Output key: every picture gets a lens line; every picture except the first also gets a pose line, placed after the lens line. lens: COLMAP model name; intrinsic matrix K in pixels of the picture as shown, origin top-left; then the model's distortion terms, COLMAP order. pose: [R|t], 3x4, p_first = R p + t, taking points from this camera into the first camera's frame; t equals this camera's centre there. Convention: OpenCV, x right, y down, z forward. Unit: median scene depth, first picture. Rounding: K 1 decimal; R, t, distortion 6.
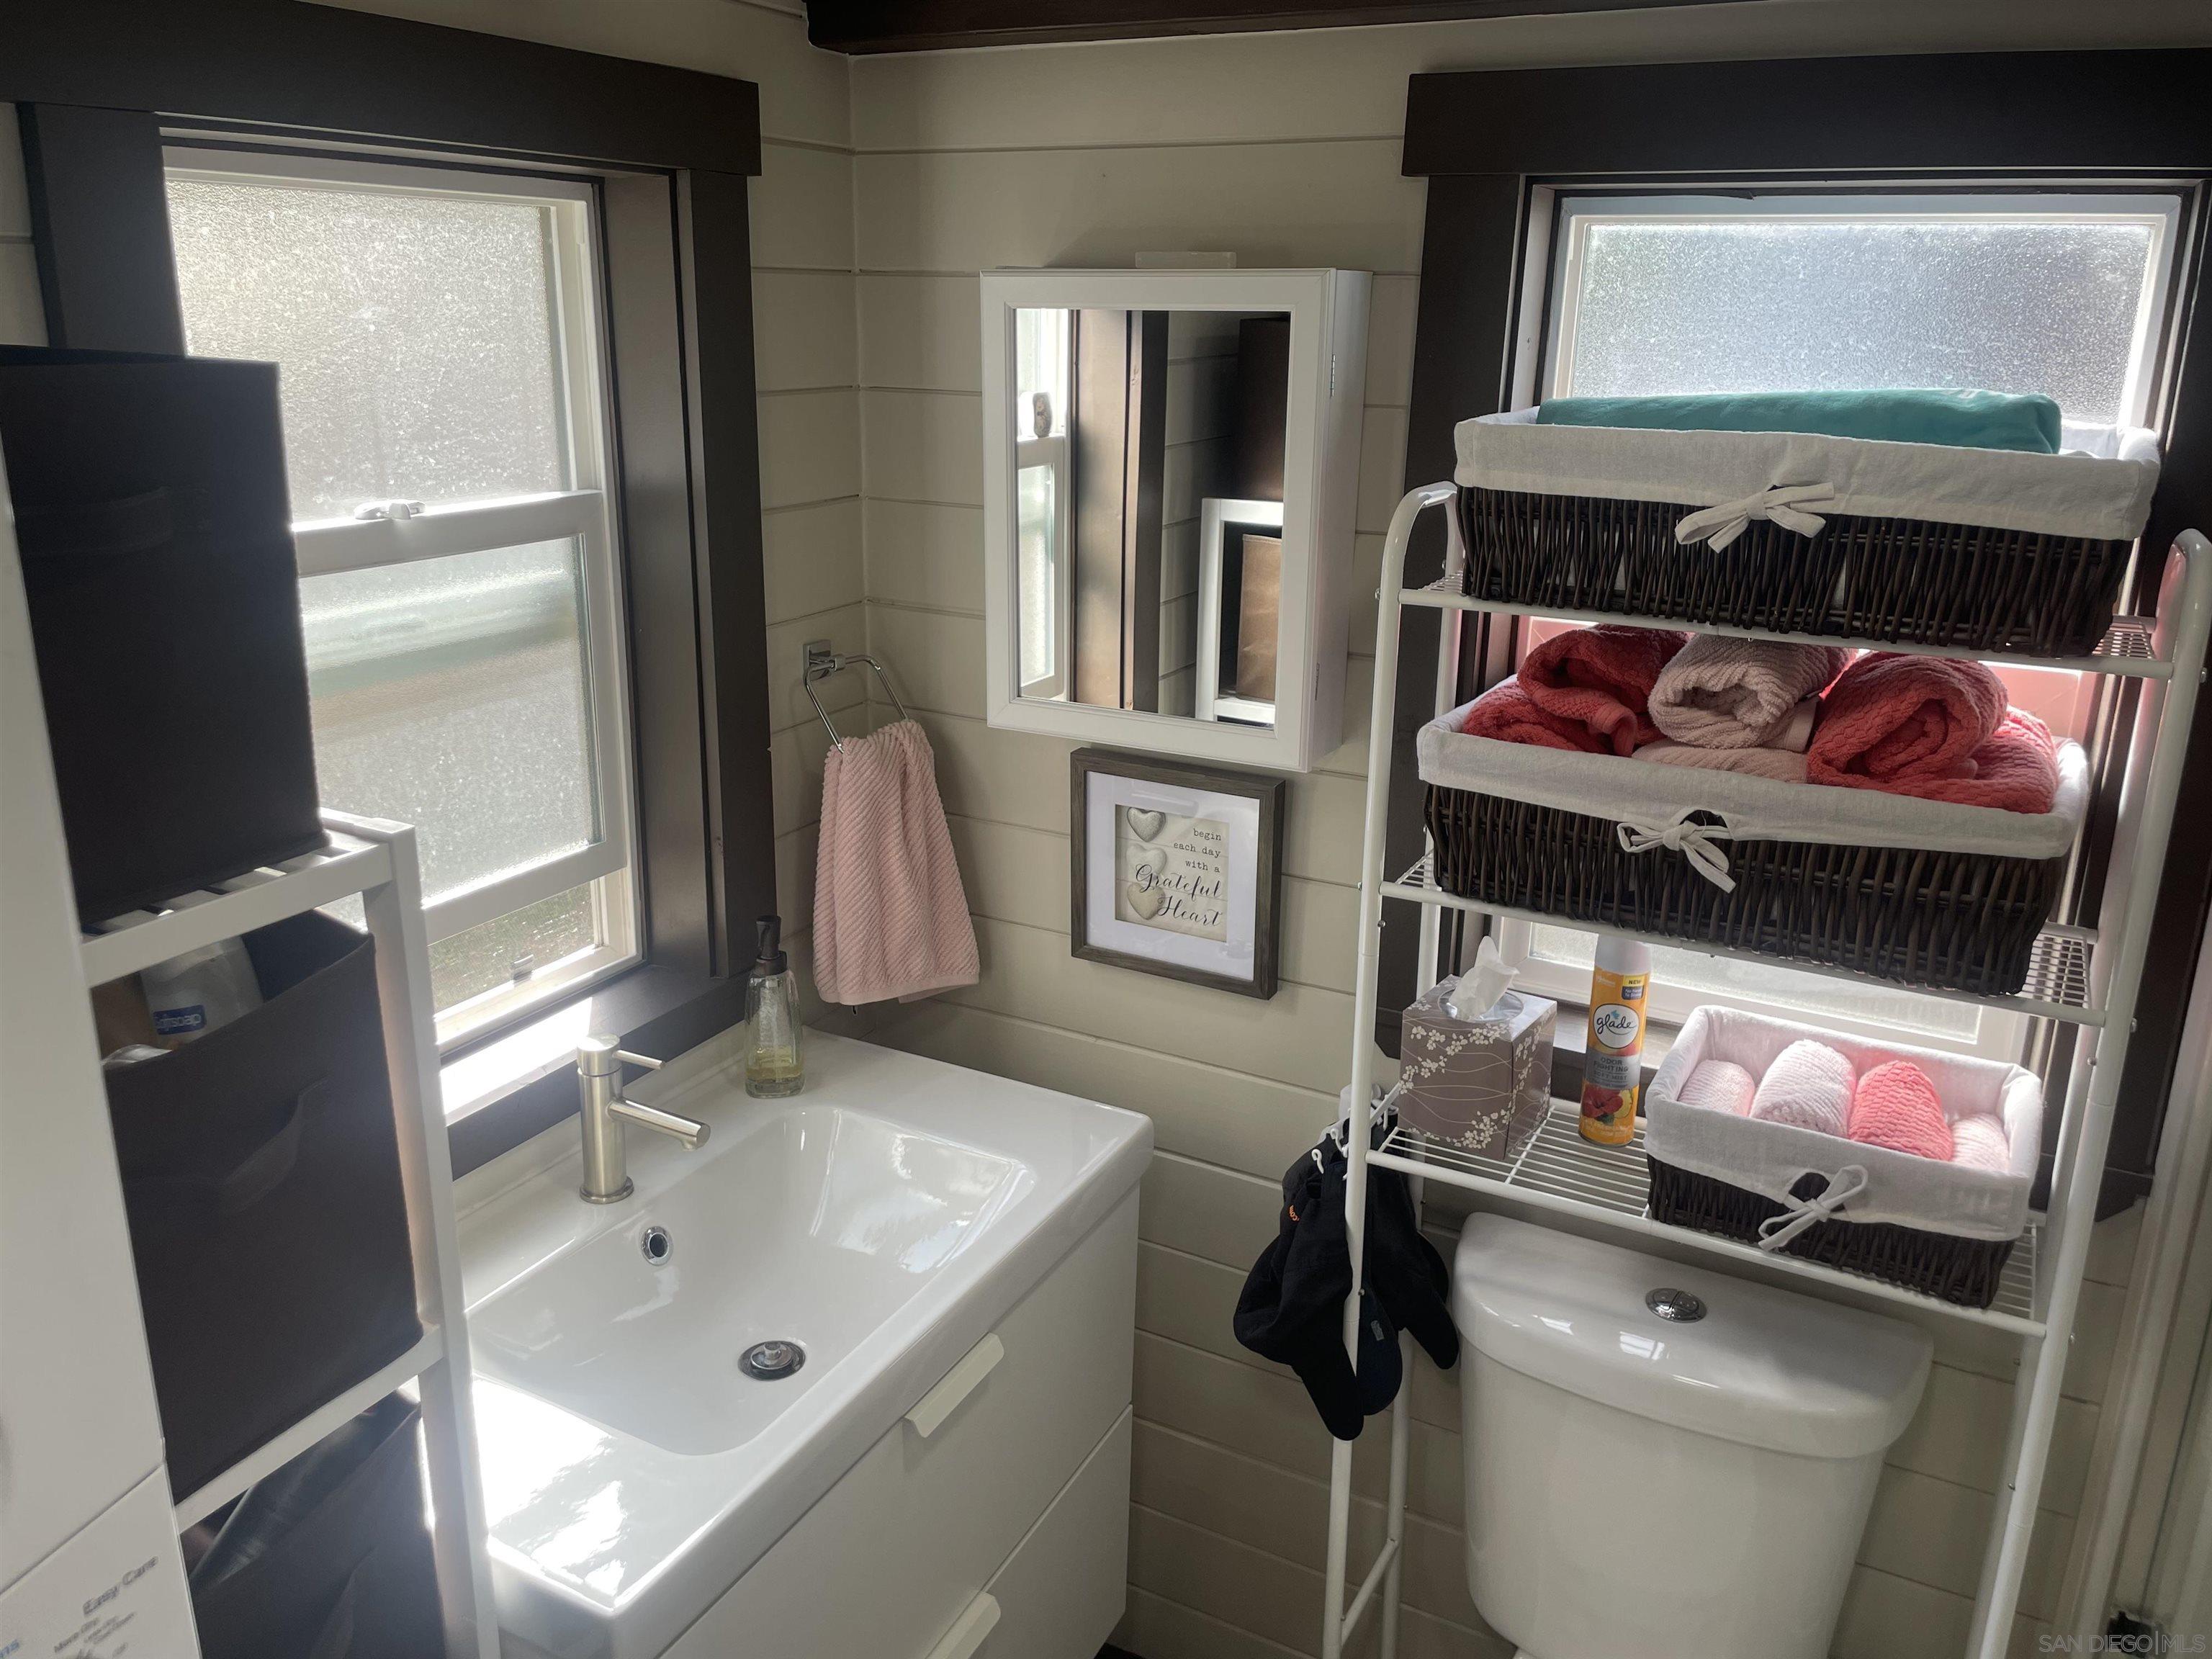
lens RADIAL K [[1718.8, 0, 1106.0], [0, 1718.8, 829.5], [0, 0, 1]] dist [0.124359, -0.176674]
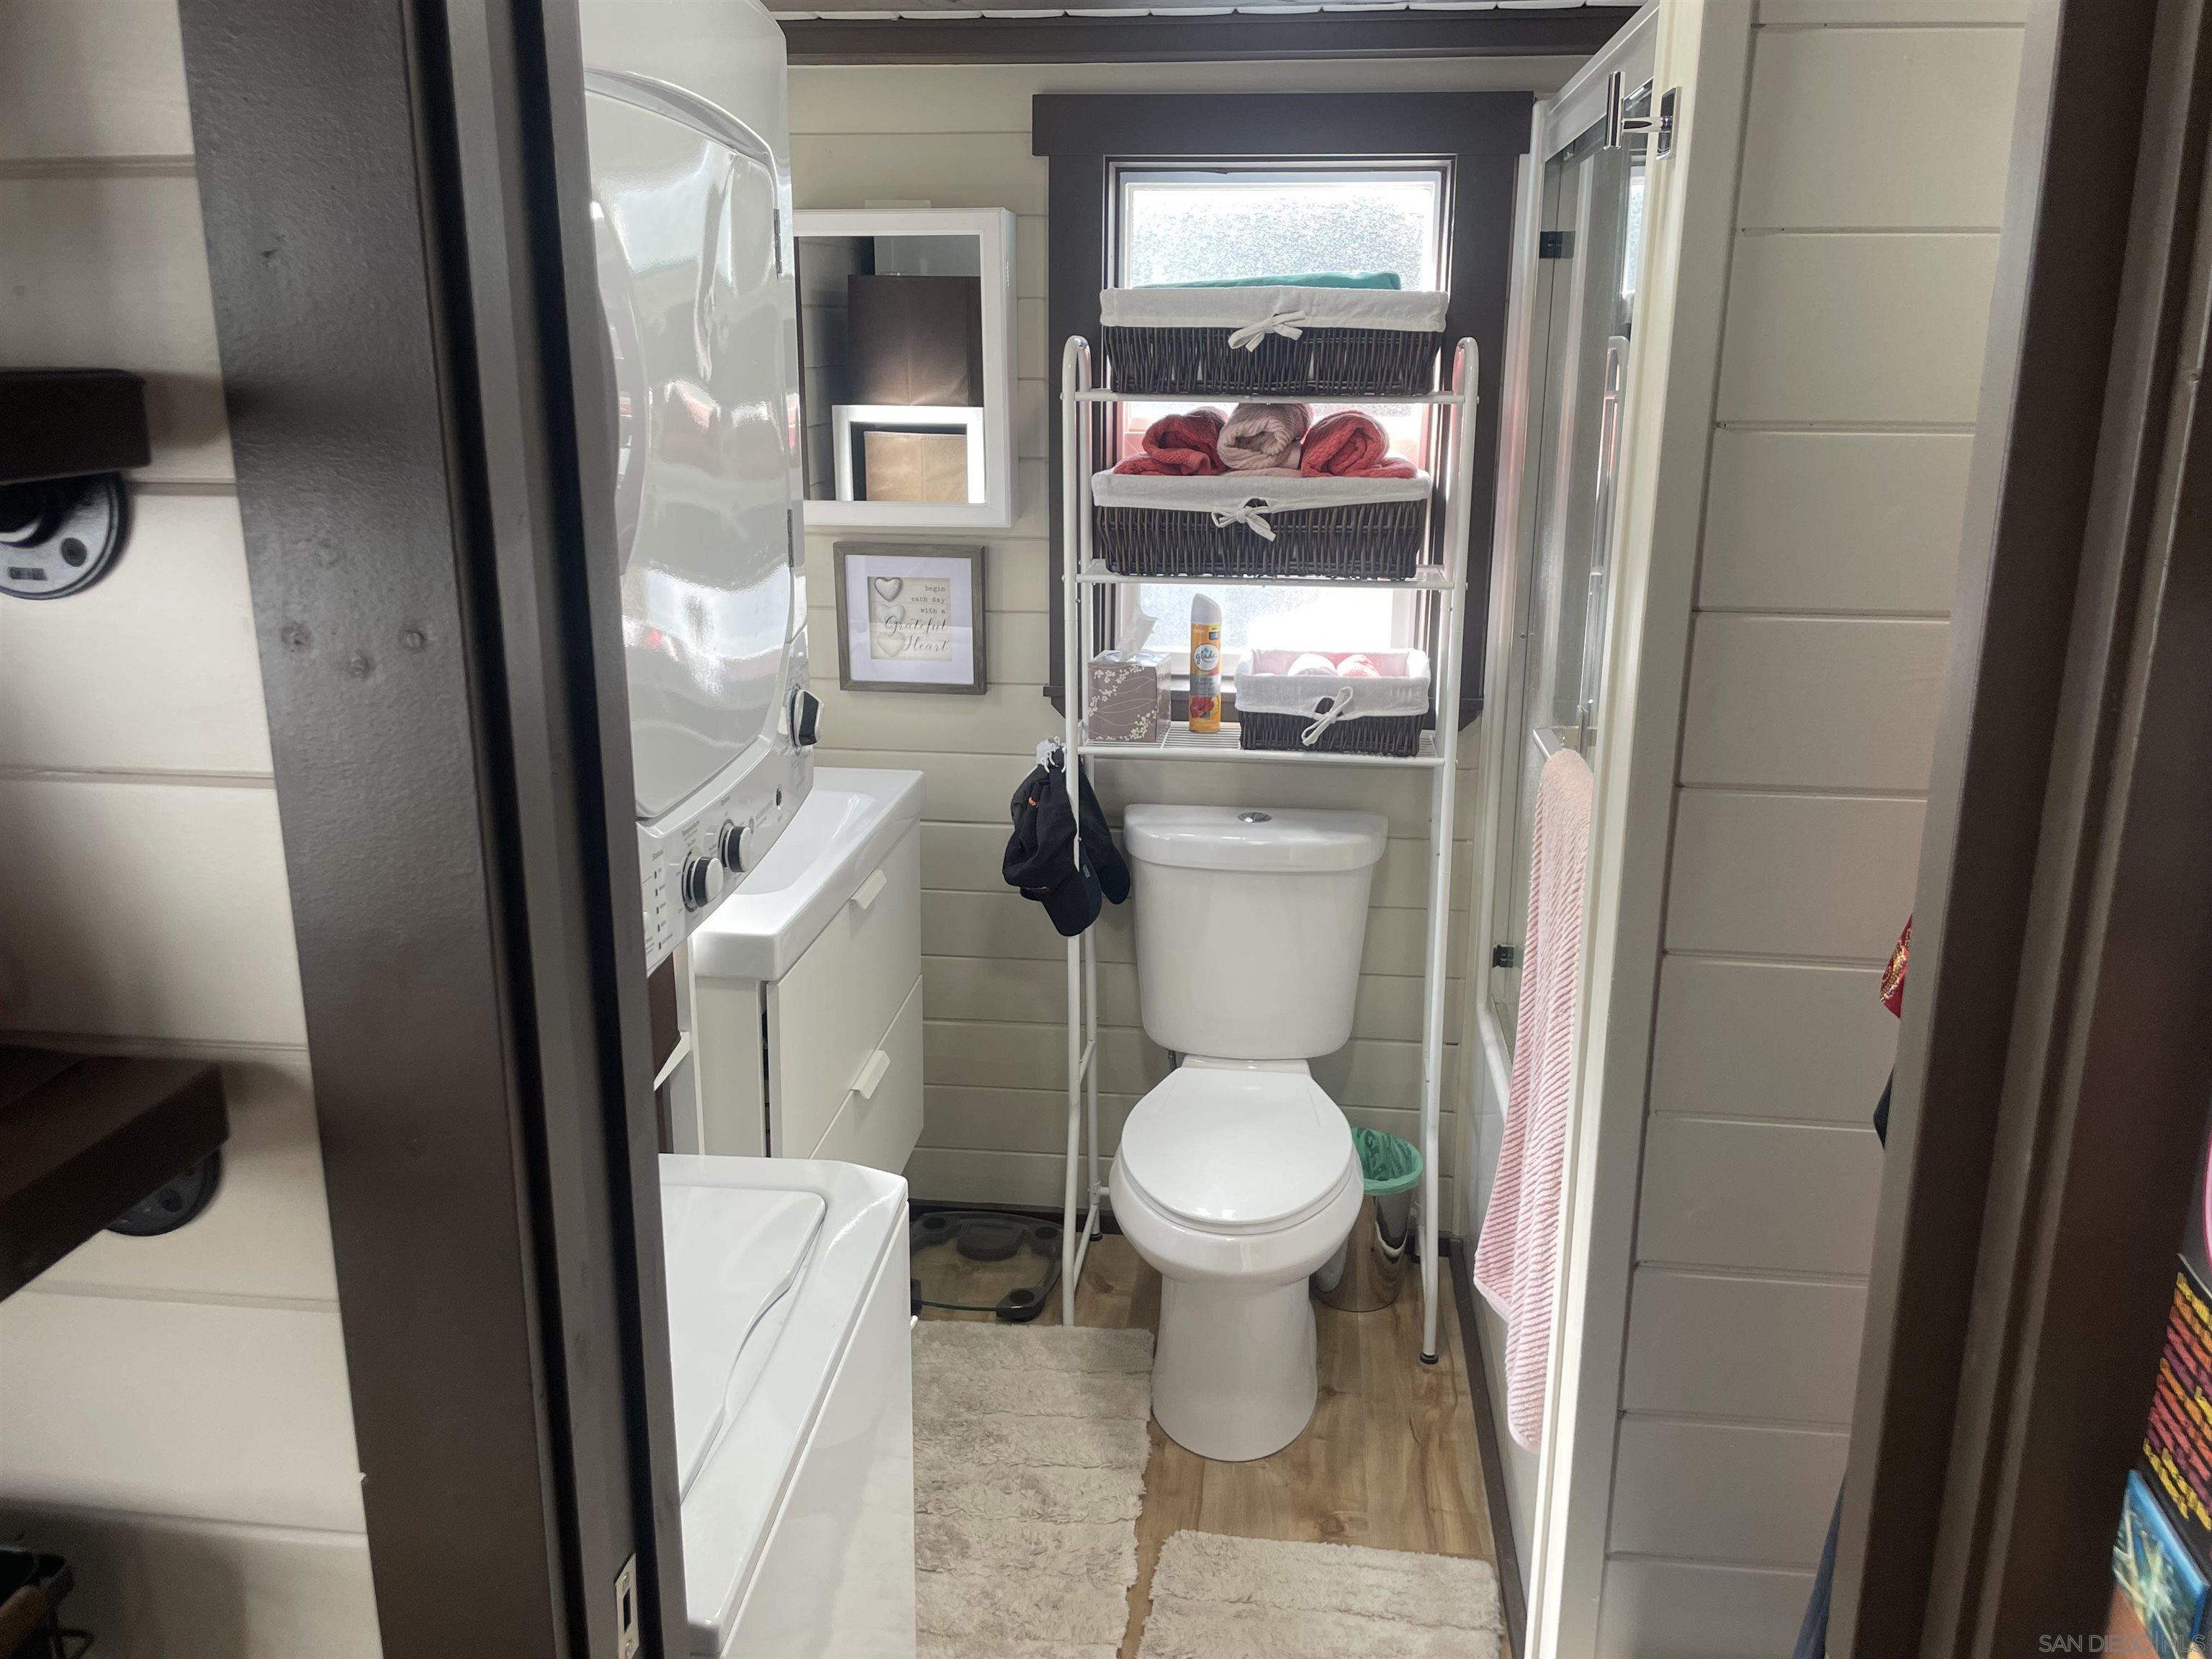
lens RADIAL K [[1718.8, 0, 1106.0], [0, 1718.8, 829.5], [0, 0, 1]] dist [0.124359, -0.176674]
pose [[0.936354, -0.108502, 0.333869, -0.441646], [0.115477, 0.993310, -0.001054, 0.311618], [-0.331521, 0.039541, 0.942619, -0.643998]]
